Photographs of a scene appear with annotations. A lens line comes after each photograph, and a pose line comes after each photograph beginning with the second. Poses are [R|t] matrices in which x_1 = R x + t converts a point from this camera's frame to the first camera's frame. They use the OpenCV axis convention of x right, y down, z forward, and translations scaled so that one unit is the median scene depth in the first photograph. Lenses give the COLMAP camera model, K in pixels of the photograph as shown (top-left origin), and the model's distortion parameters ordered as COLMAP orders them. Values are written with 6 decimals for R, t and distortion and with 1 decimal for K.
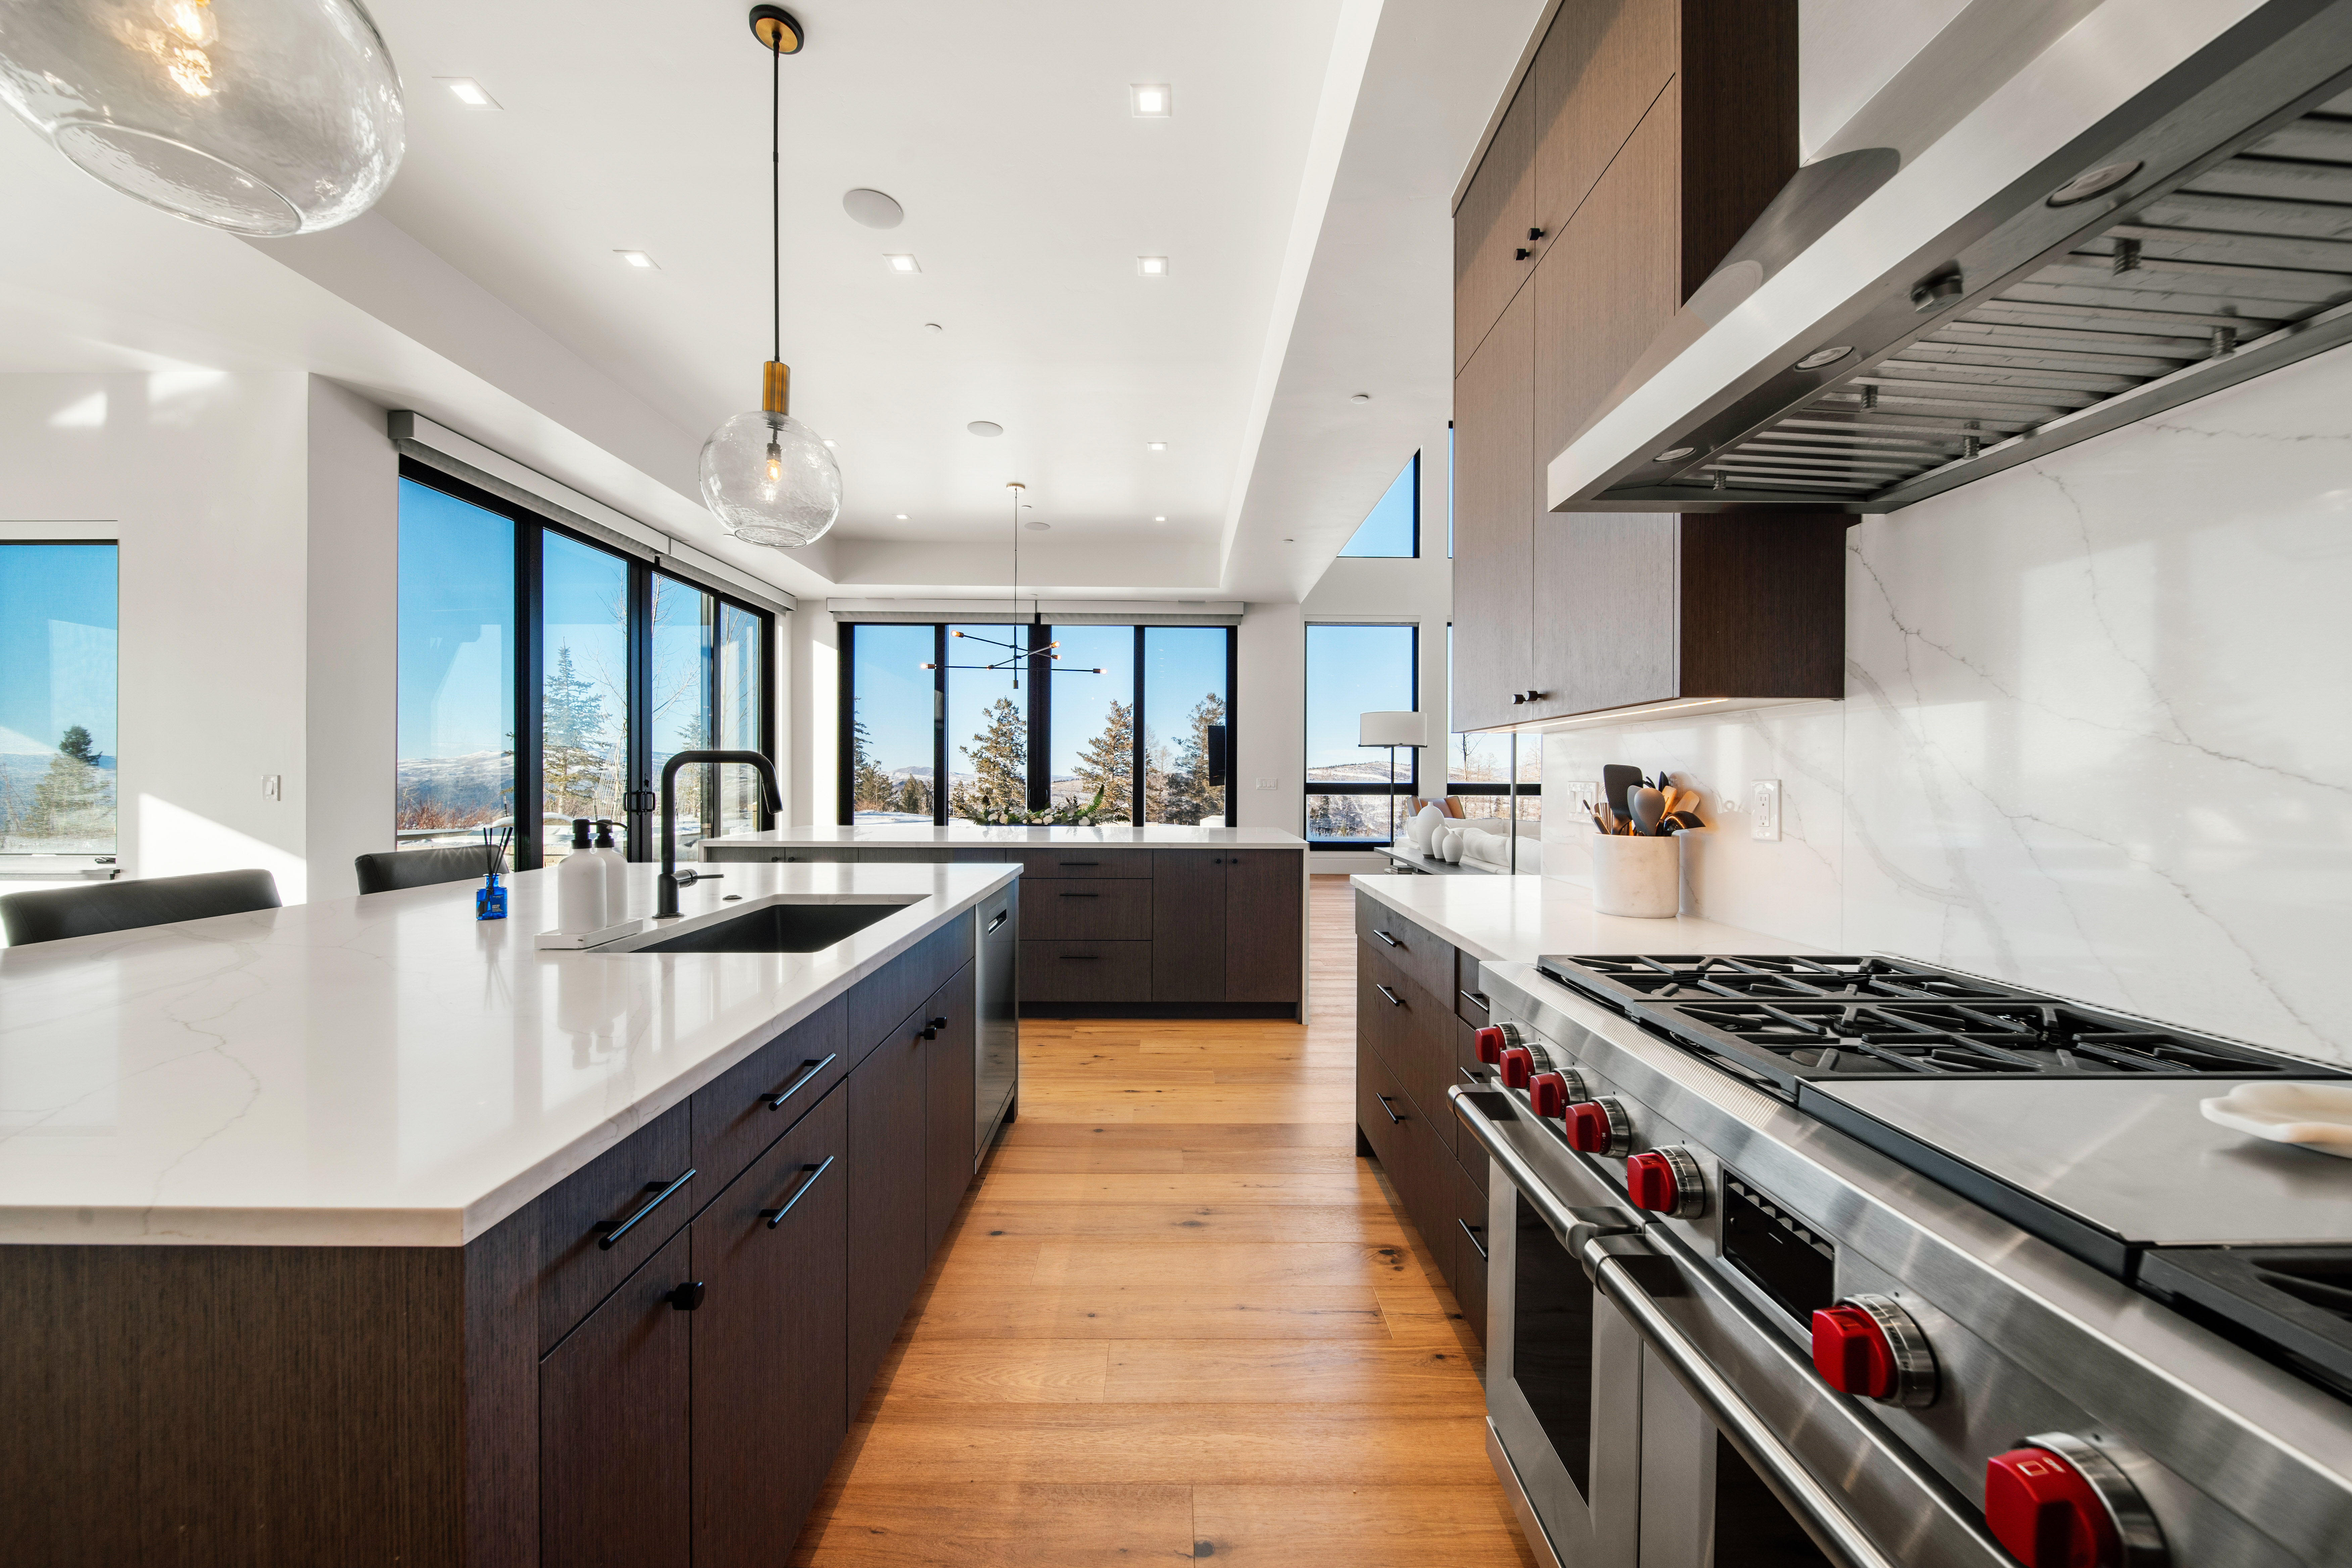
lens RADIAL K [[833.0, 0, 1171.4], [0, 833.0, 763.9], [0, 0, 1]] dist [-0.003586, -0.001116]
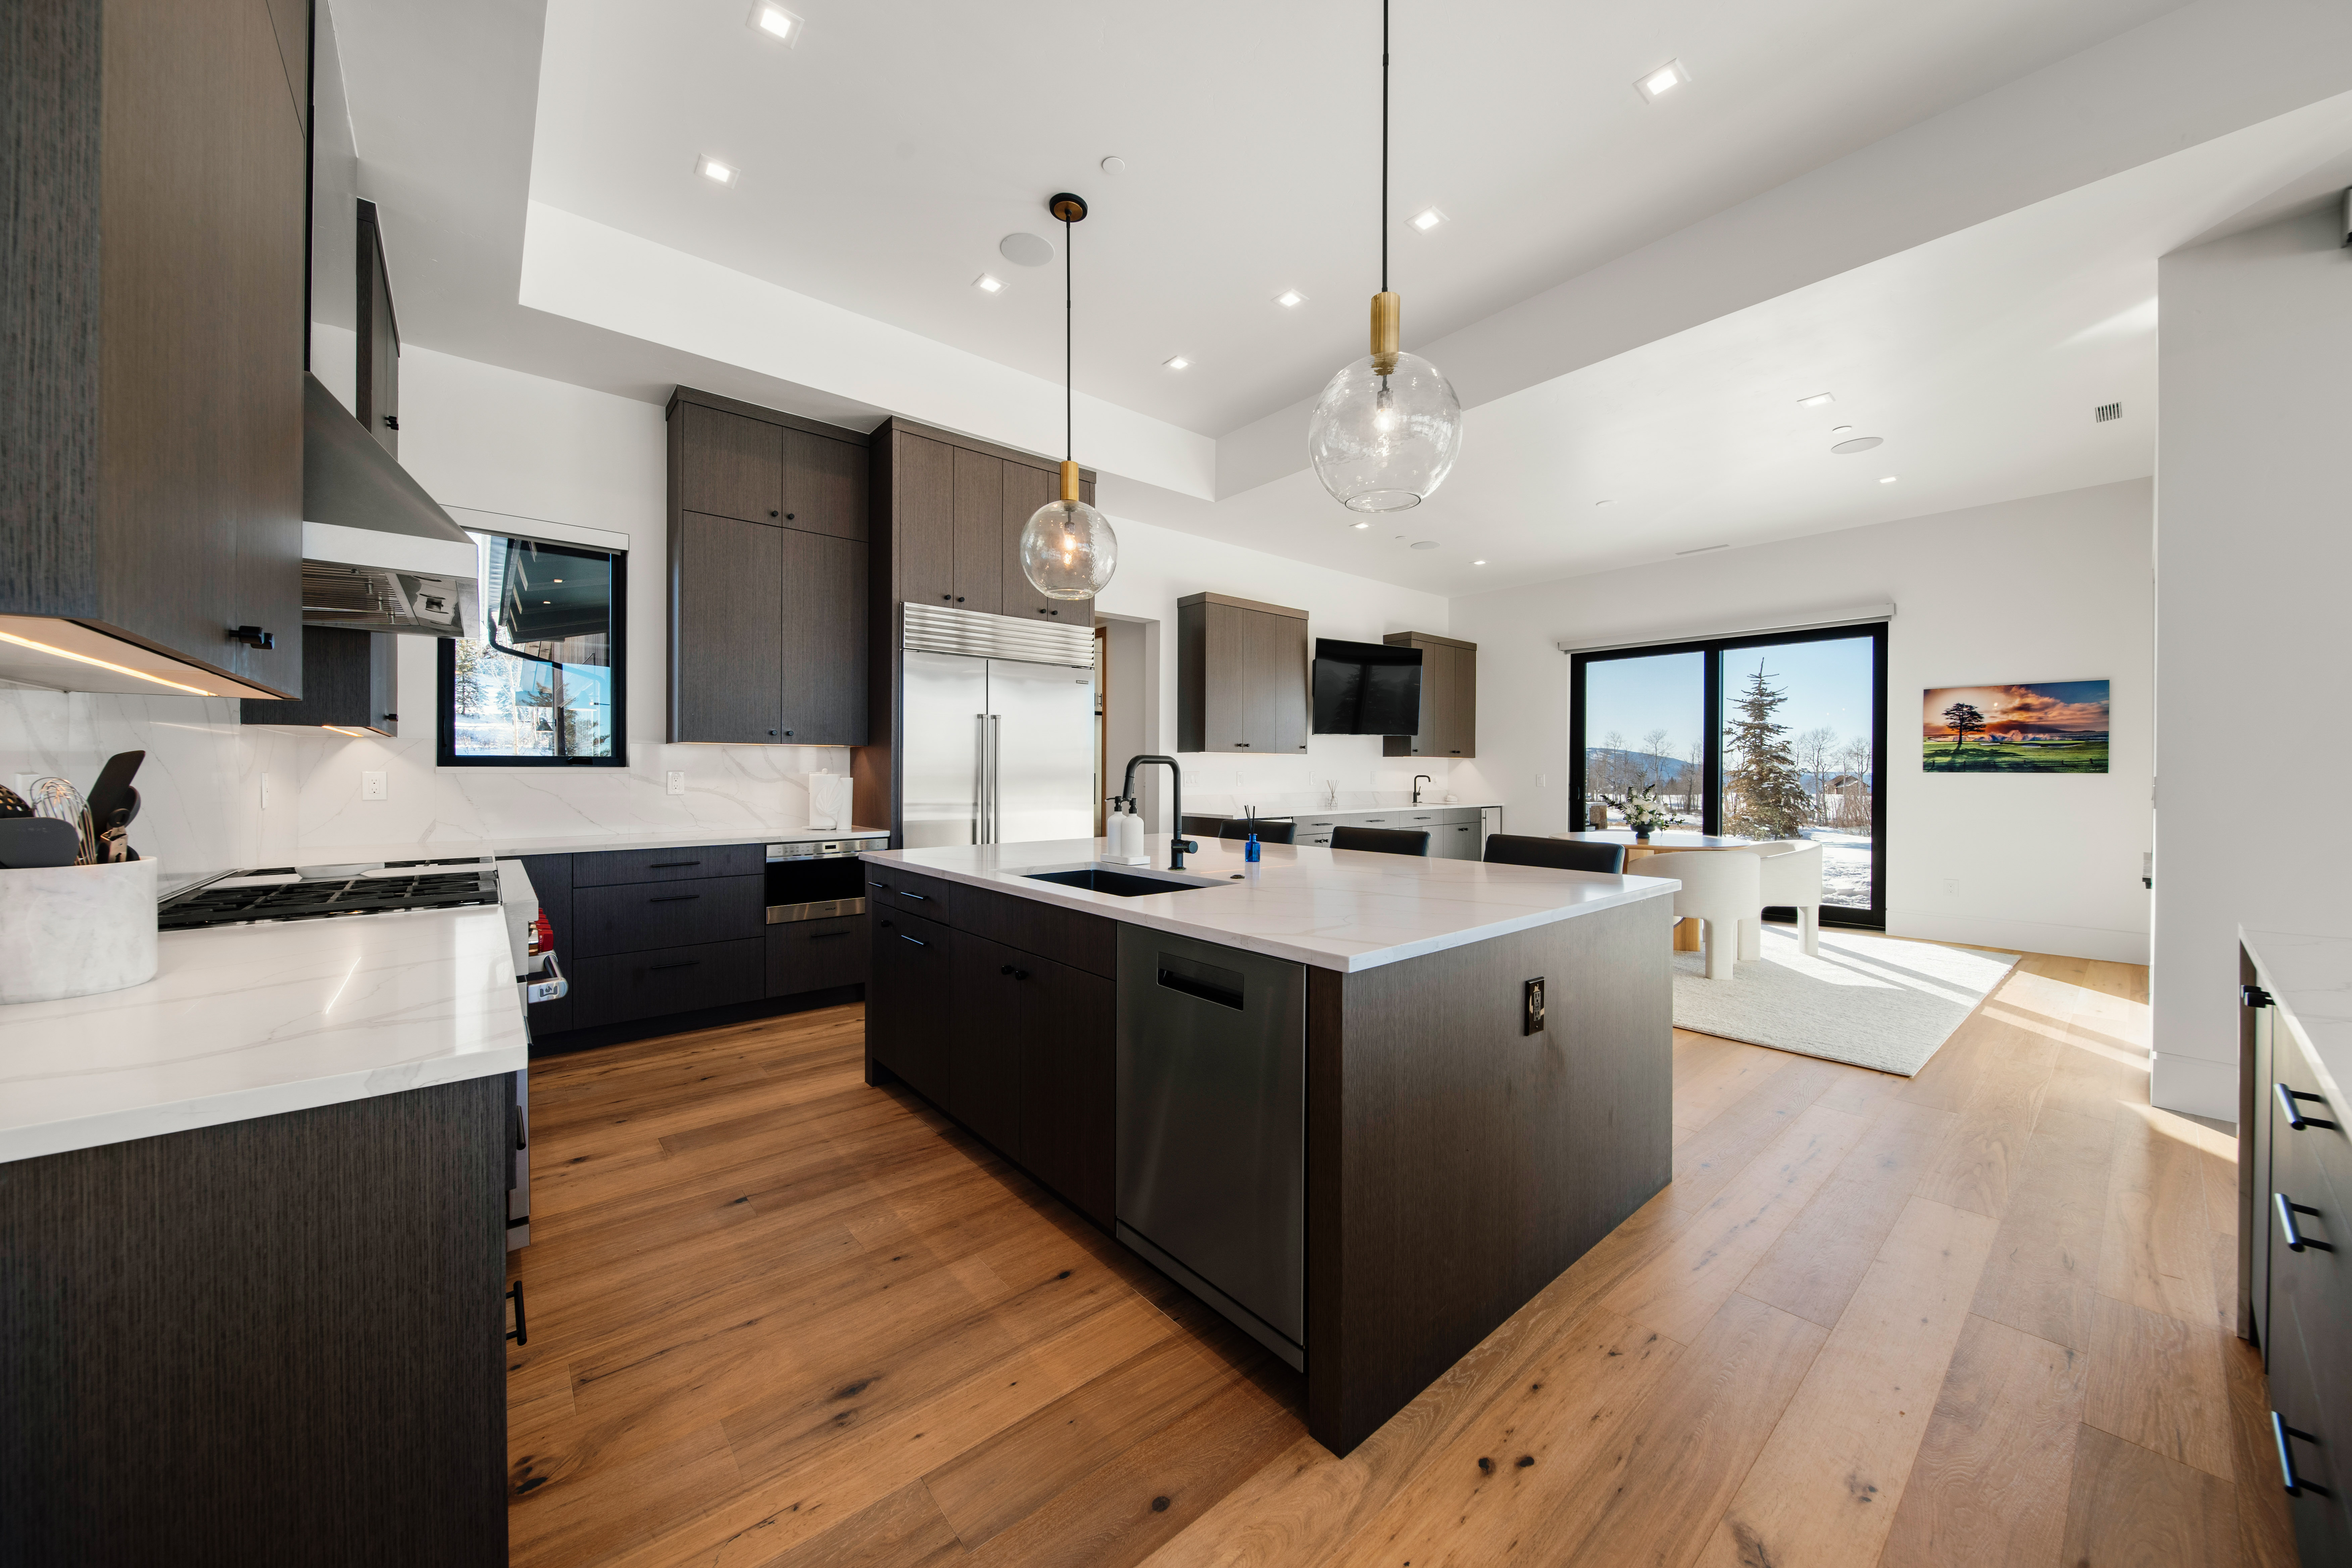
lens RADIAL K [[833.0, 0, 1178.6], [0, 833.0, 773.7], [0, 0, 1]] dist [-0.003586, -0.001116]
pose [[-0.767588, -0.003249, -0.640936, 0.069014], [0.005834, 0.999910, -0.012056, 0.006772], [0.640918, -0.012994, -0.767500, 0.442022]]
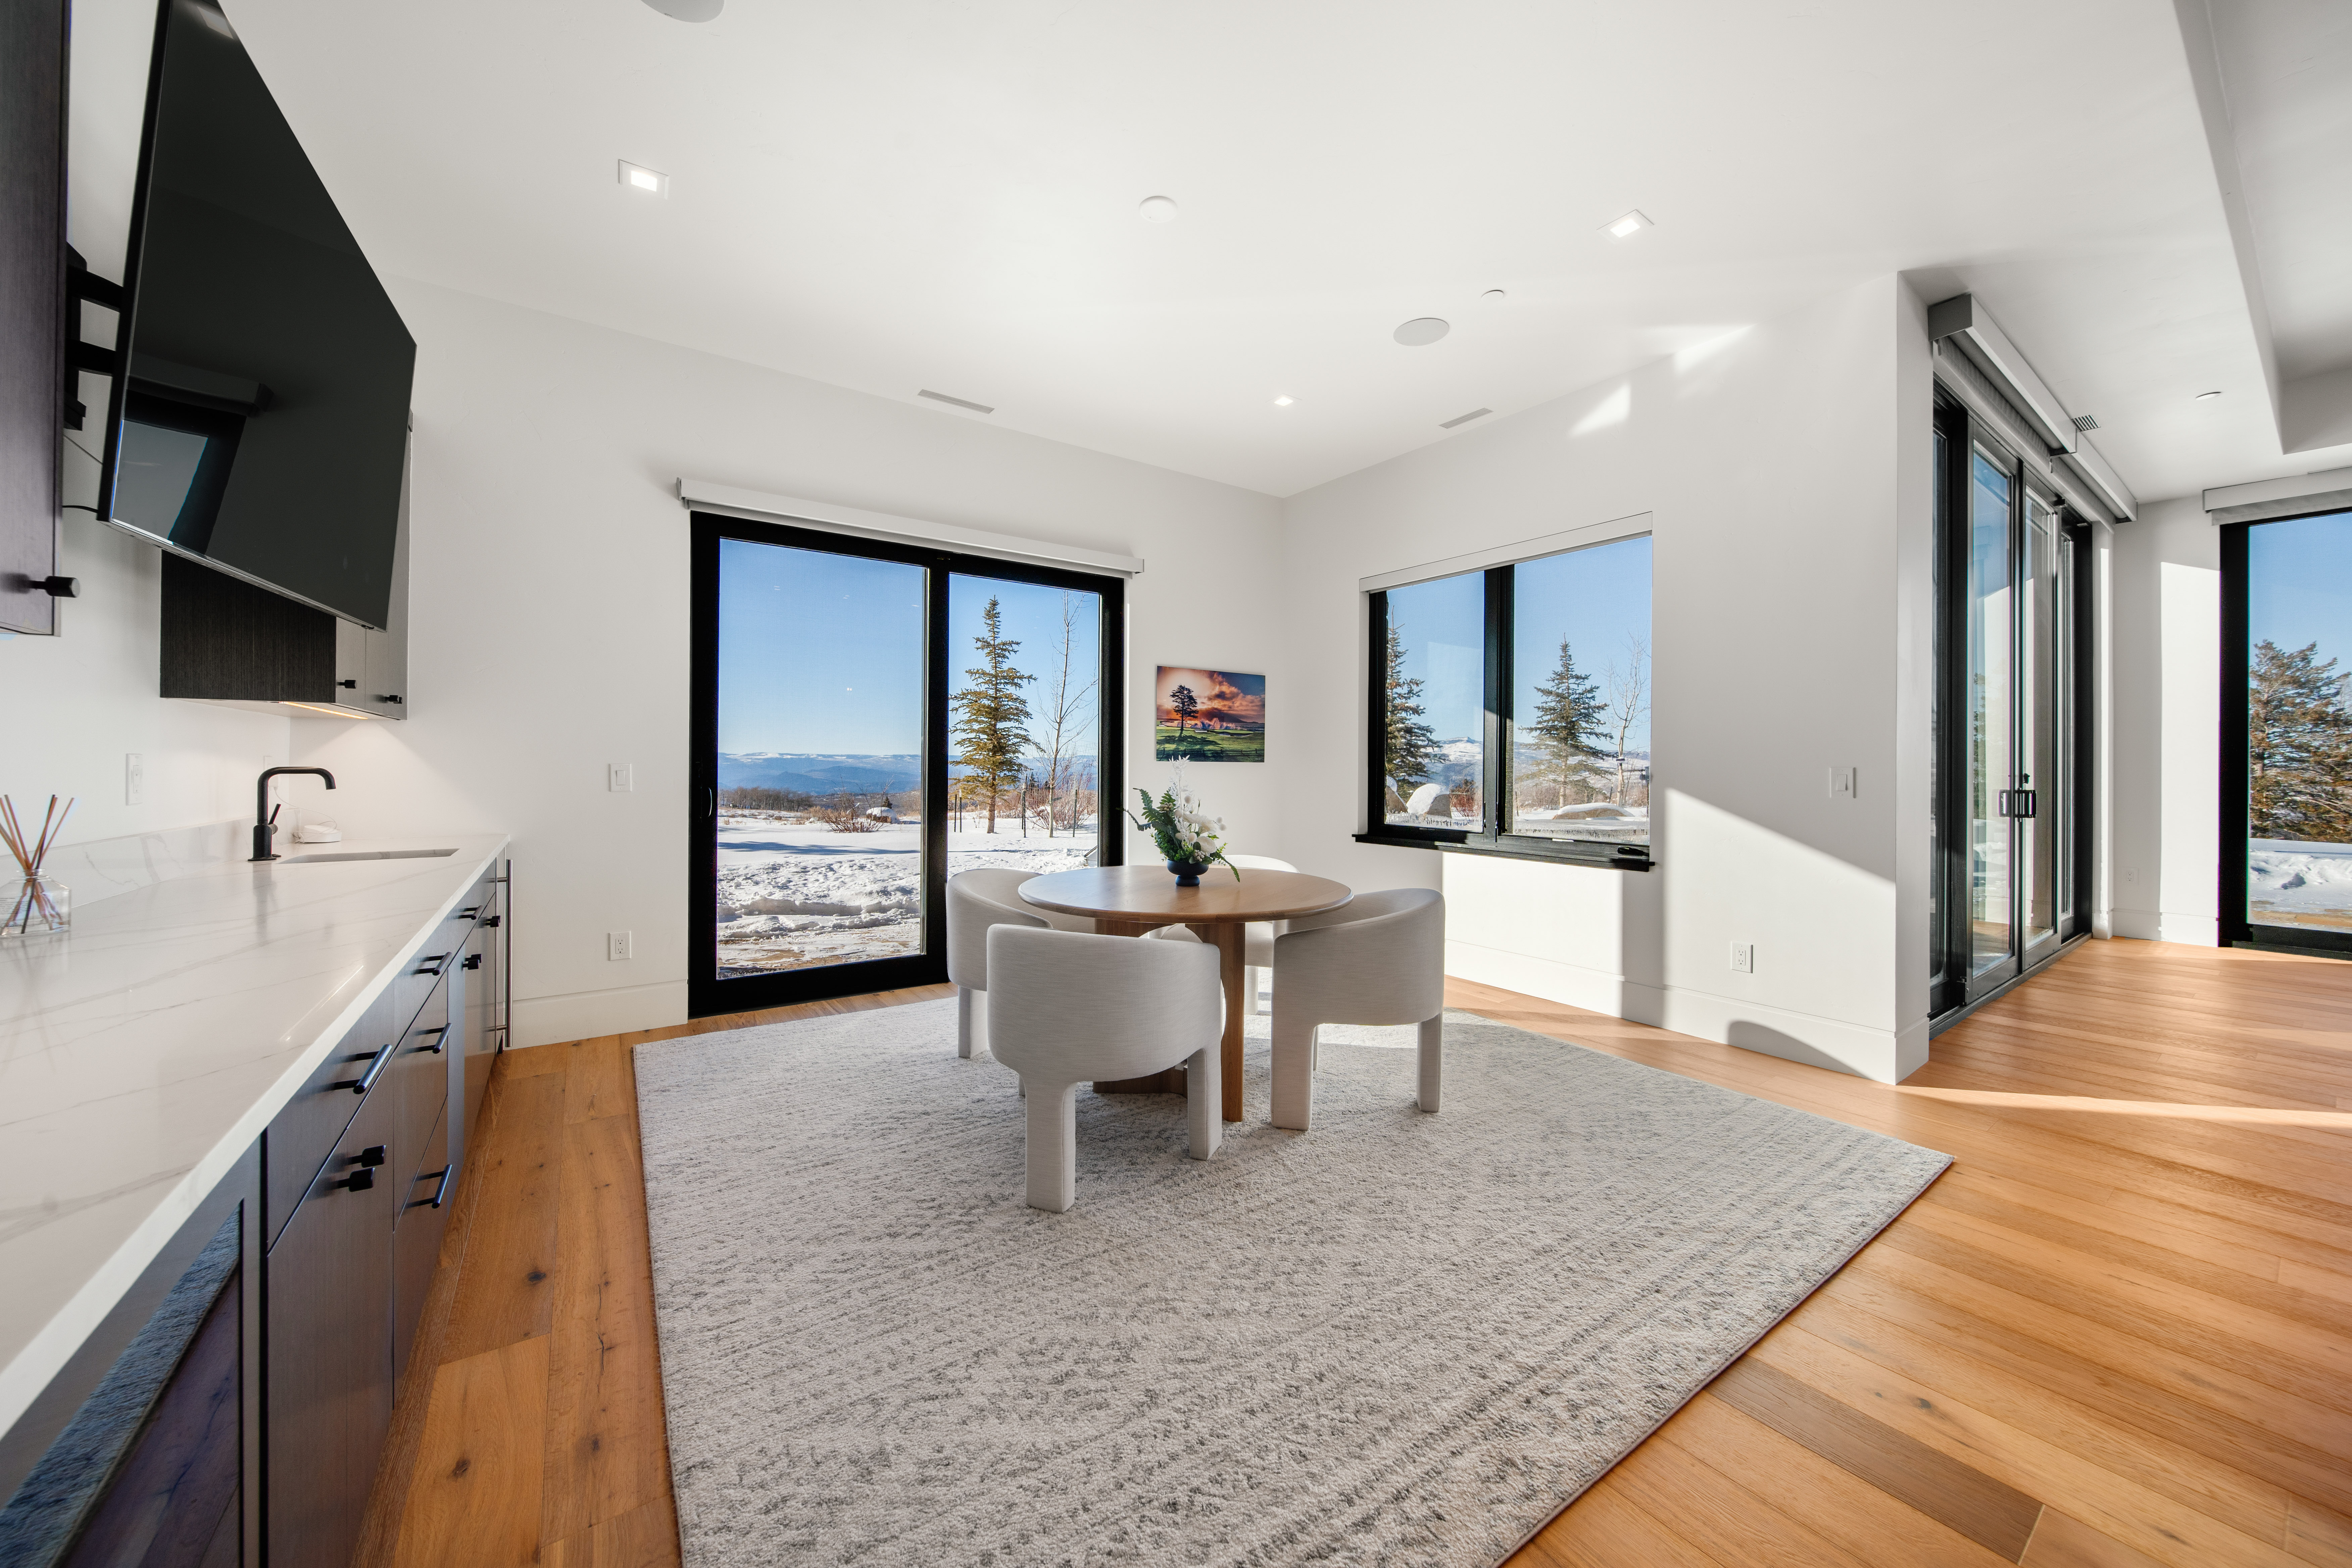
lens RADIAL K [[833.0, 0, 1161.6], [0, 833.0, 762.7], [0, 0, 1]] dist [-0.003586, -0.001116]
pose [[0.566107, -0.000408, -0.824332, -0.340934], [0.009531, 0.999936, 0.006050, -0.001290], [0.824277, -0.011282, 0.566075, -0.021084]]
